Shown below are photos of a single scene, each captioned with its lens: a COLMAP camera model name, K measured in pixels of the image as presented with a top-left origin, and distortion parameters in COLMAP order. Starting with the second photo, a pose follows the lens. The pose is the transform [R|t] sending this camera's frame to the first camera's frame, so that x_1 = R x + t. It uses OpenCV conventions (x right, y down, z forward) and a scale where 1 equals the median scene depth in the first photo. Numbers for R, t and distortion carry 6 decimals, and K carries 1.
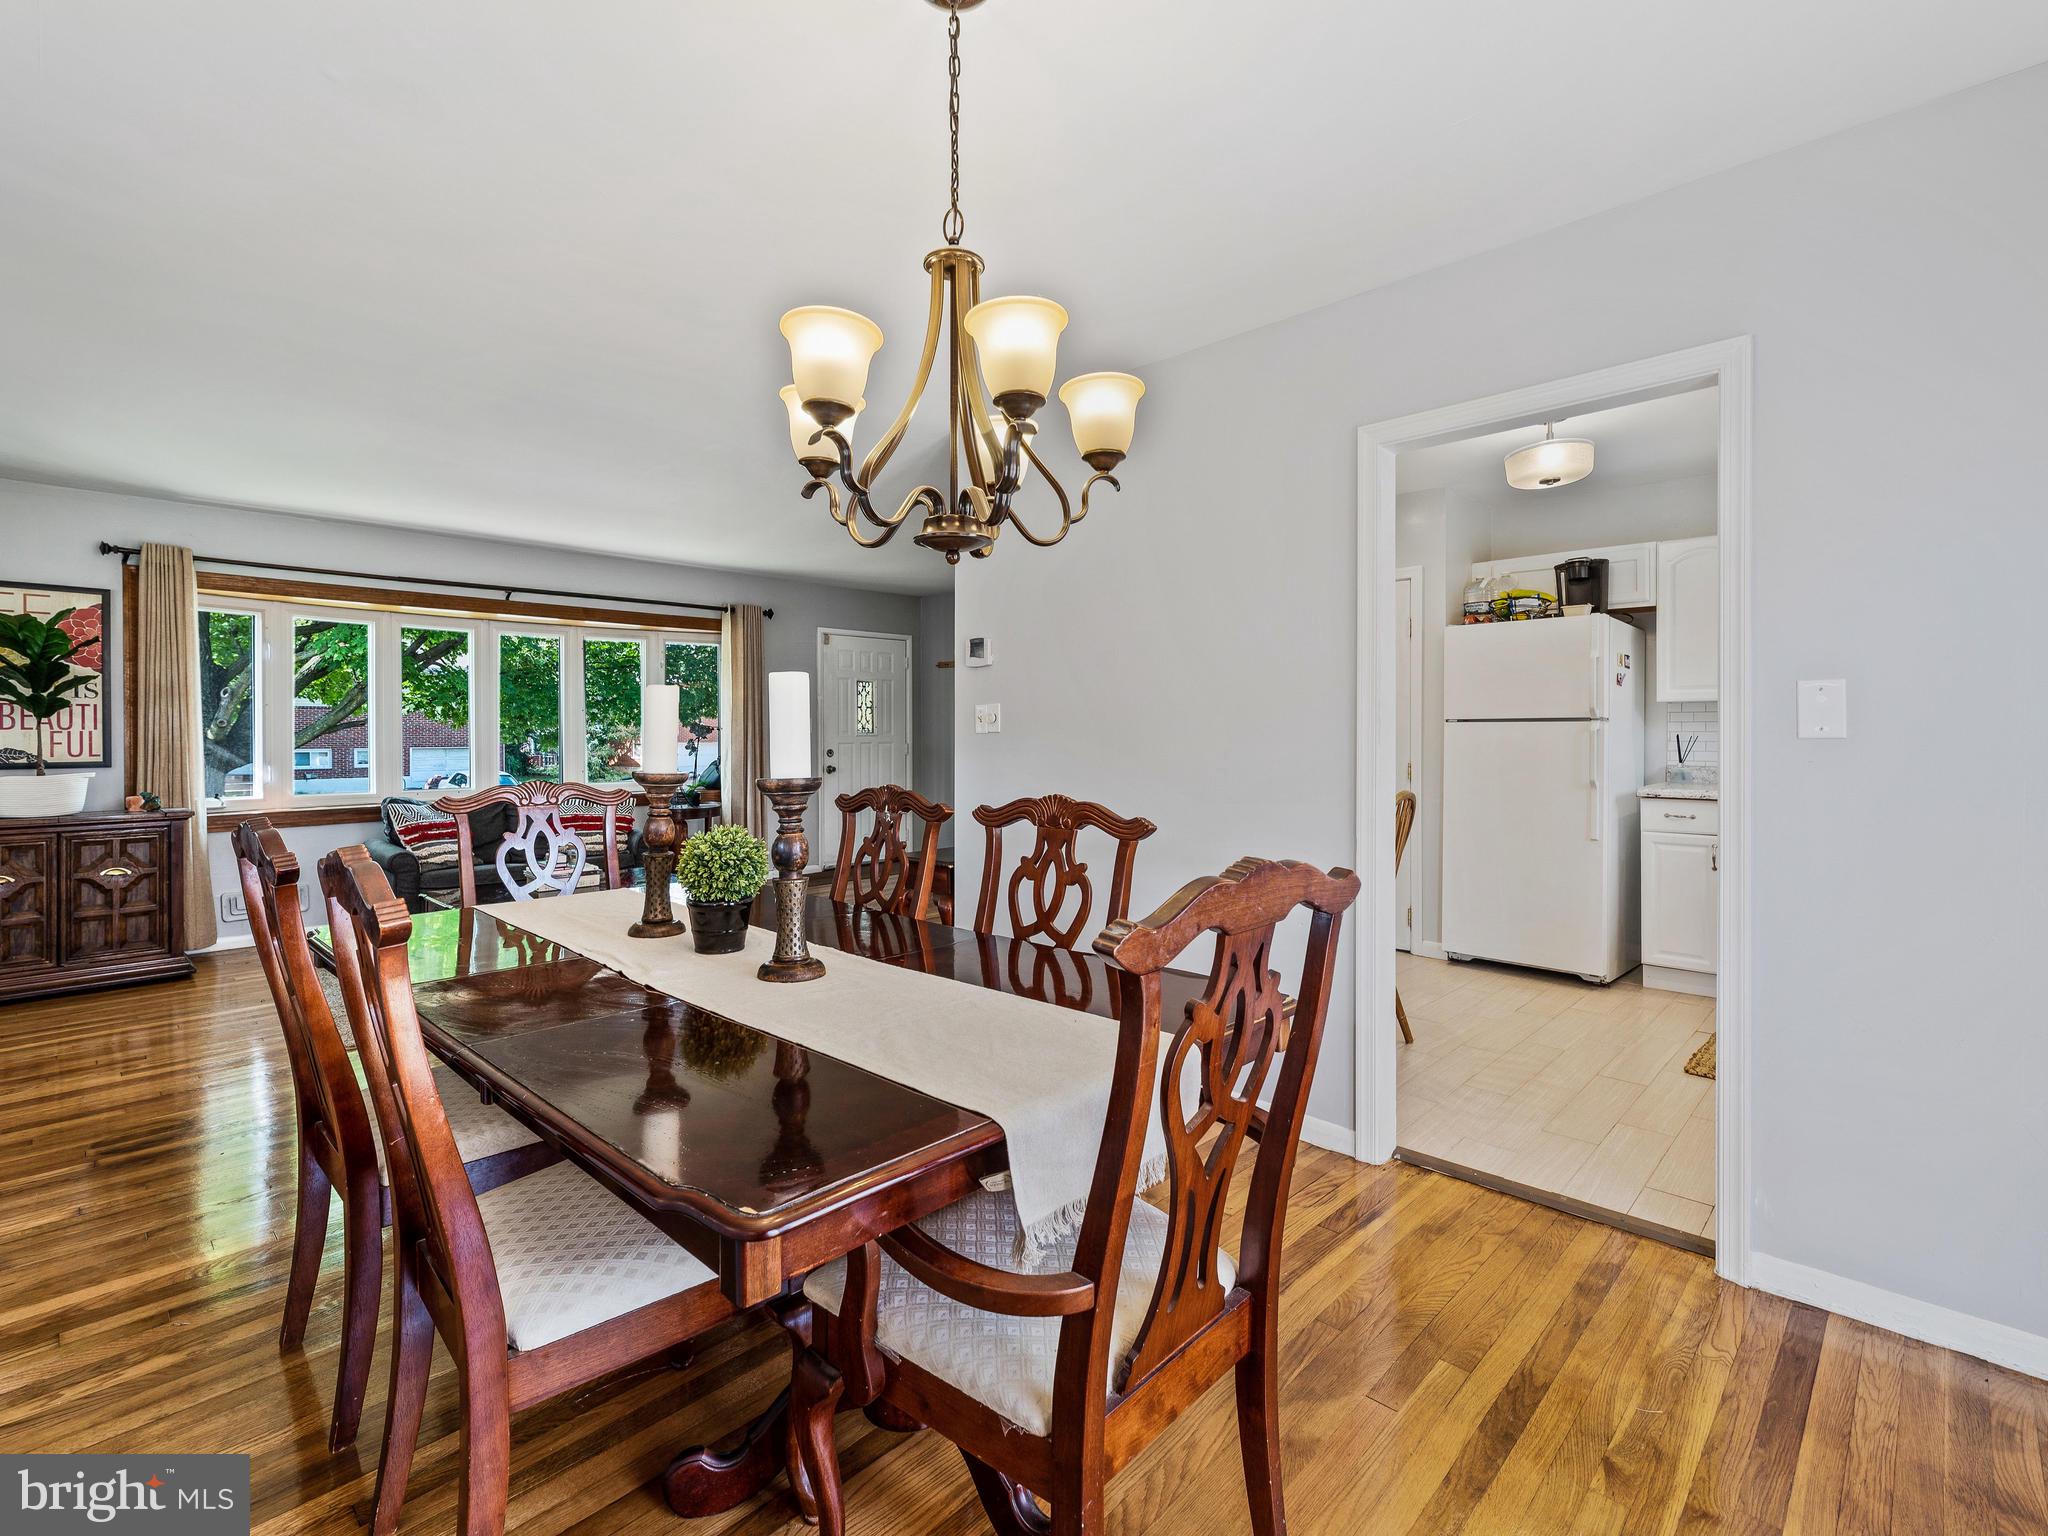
lens RADIAL K [[934.4, 0, 1036.3], [0, 934.4, 734.3], [0, 0, 1]] dist [-0.000971, 0.000548]
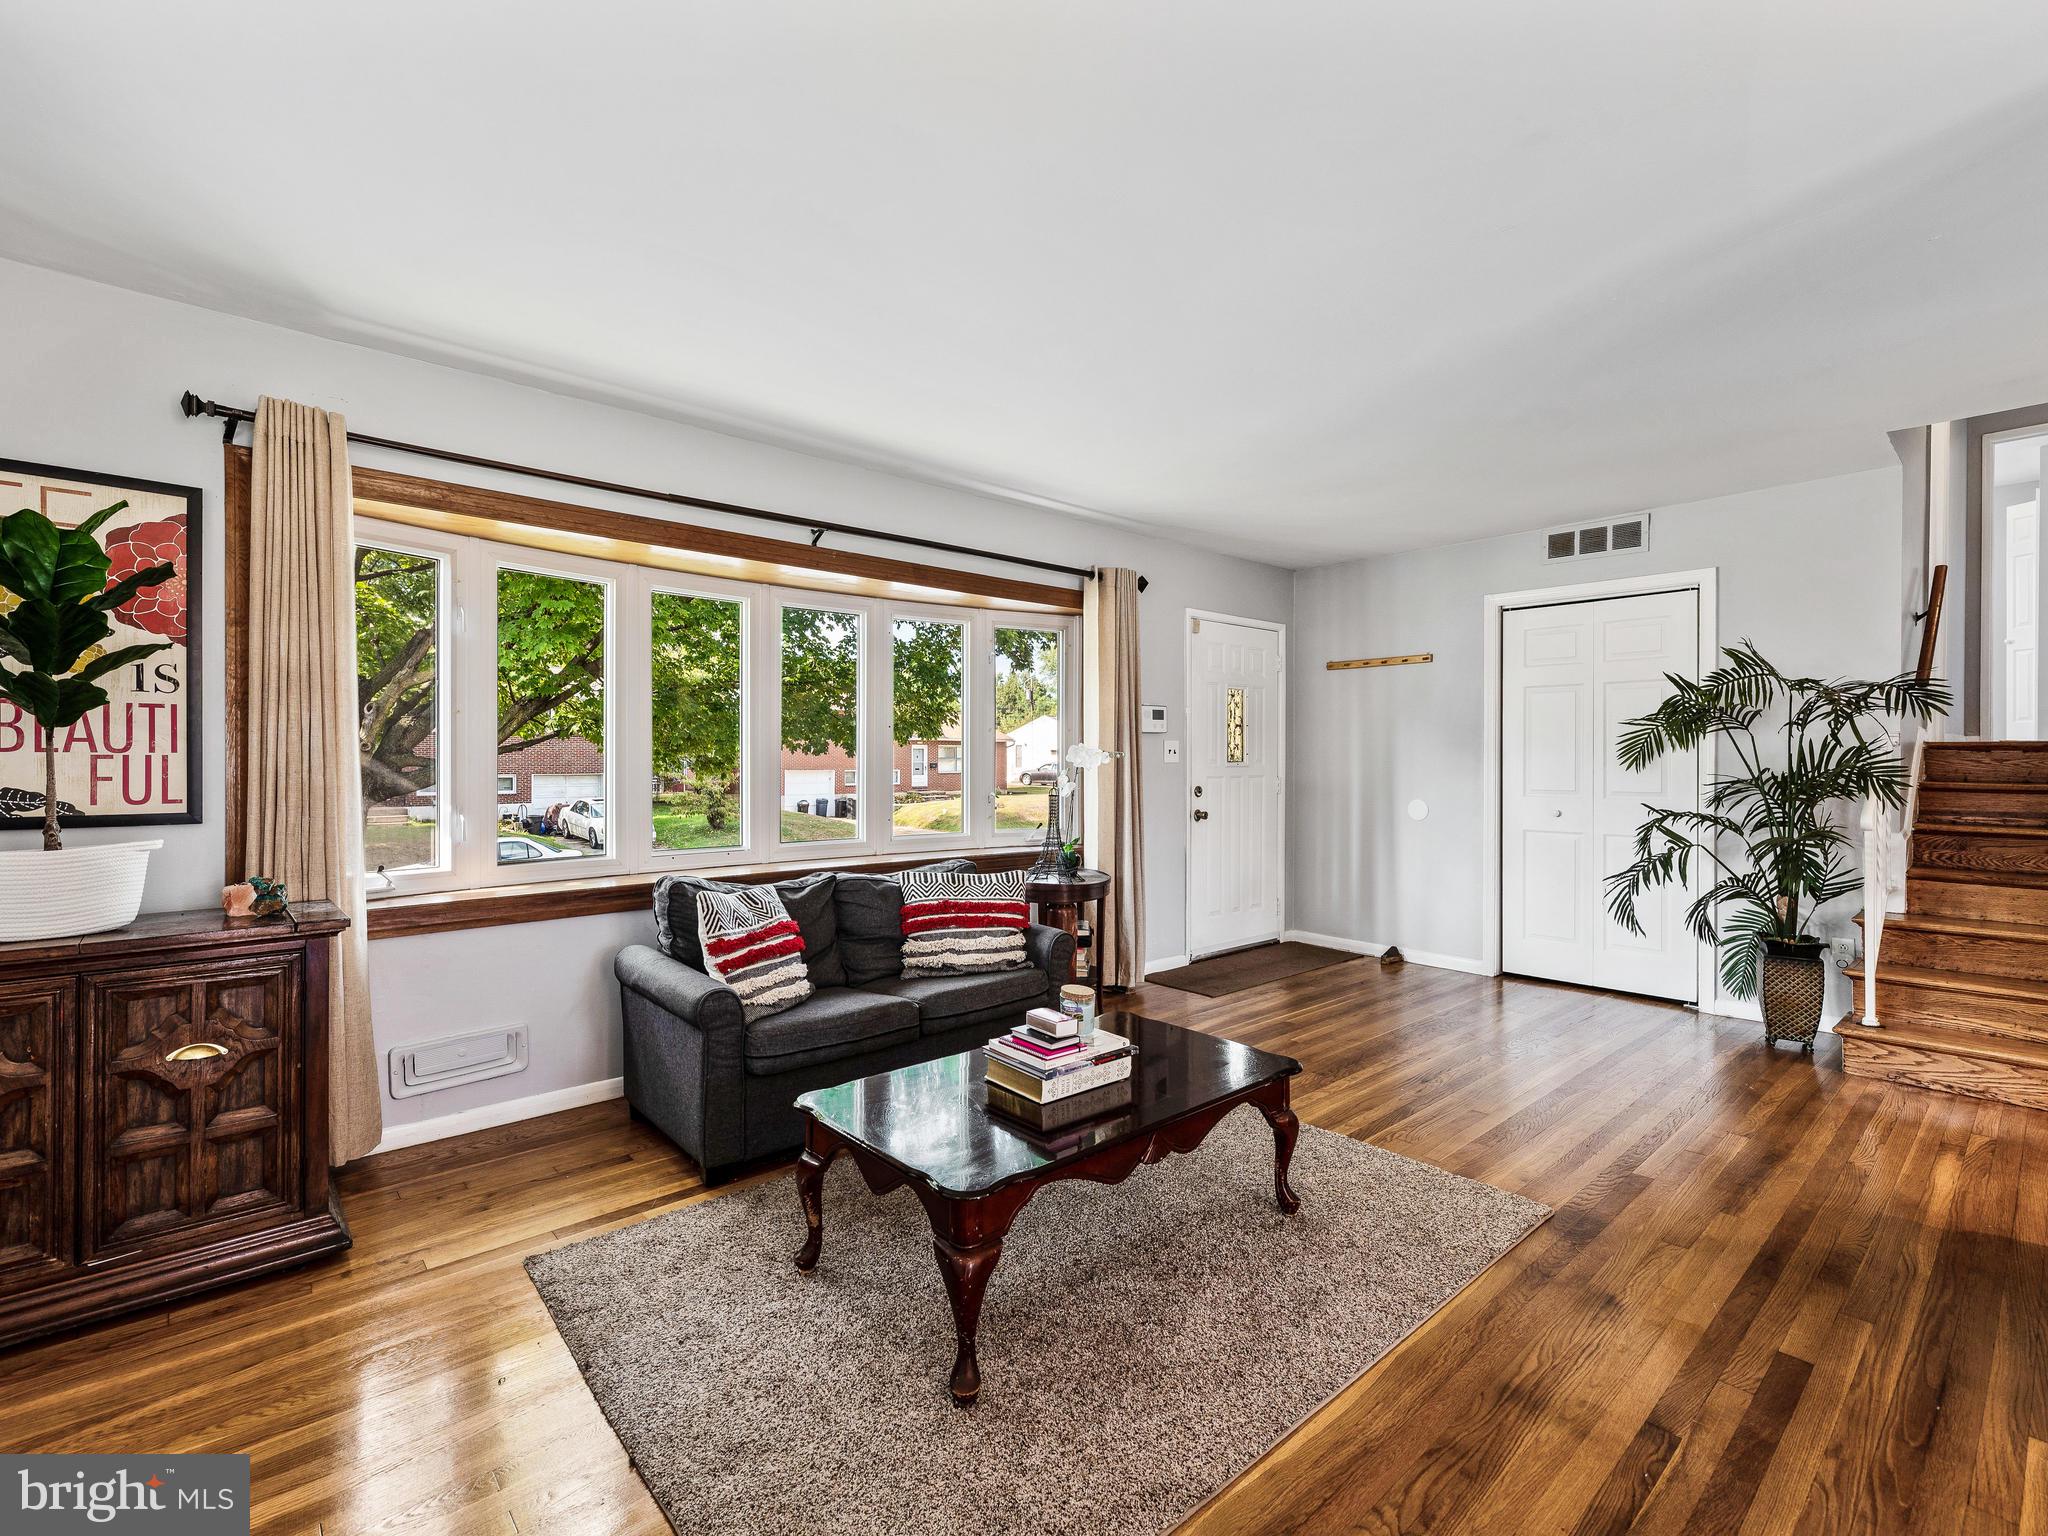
lens RADIAL K [[922.3, 0, 1031.0], [0, 922.3, 759.1], [0, 0, 1]] dist [-0.001361, -0.000633]
pose [[0.996727, 0.004195, -0.080730, -0.483311], [-0.004382, 0.999988, -0.002140, -0.002331], [0.080720, 0.002487, 0.996734, 0.521282]]
